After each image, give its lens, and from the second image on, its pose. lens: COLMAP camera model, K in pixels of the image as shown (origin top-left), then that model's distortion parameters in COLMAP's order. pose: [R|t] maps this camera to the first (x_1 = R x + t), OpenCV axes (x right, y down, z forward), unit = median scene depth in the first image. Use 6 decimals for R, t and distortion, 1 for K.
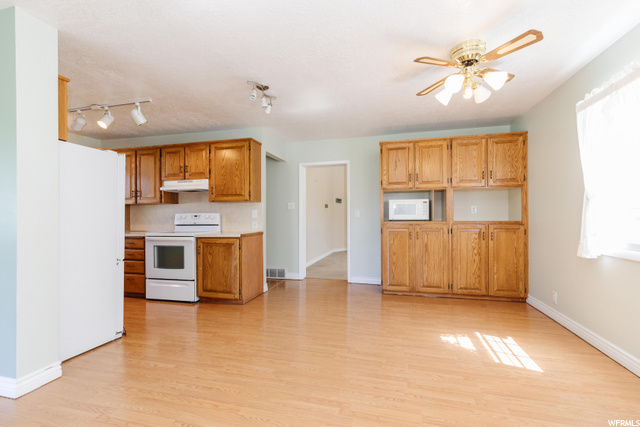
lens RADIAL K [[308.7, 0, 319.3], [0, 308.7, 213.7], [0, 0, 1]] dist [0.004744, 0.000155]
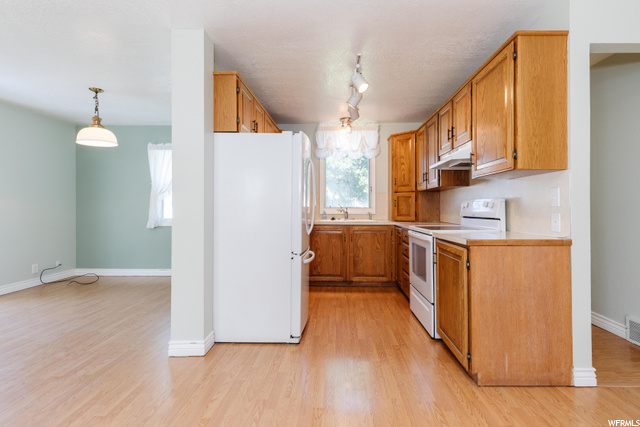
lens RADIAL K [[308.7, 0, 304.5], [0, 308.7, 205.3], [0, 0, 1]] dist [0.004744, 0.000155]
pose [[0.252145, -0.003140, -0.967684, 0.144220], [0.005672, 0.999982, -0.001766, 0.010980], [0.967673, -0.005043, 0.252159, 0.578735]]
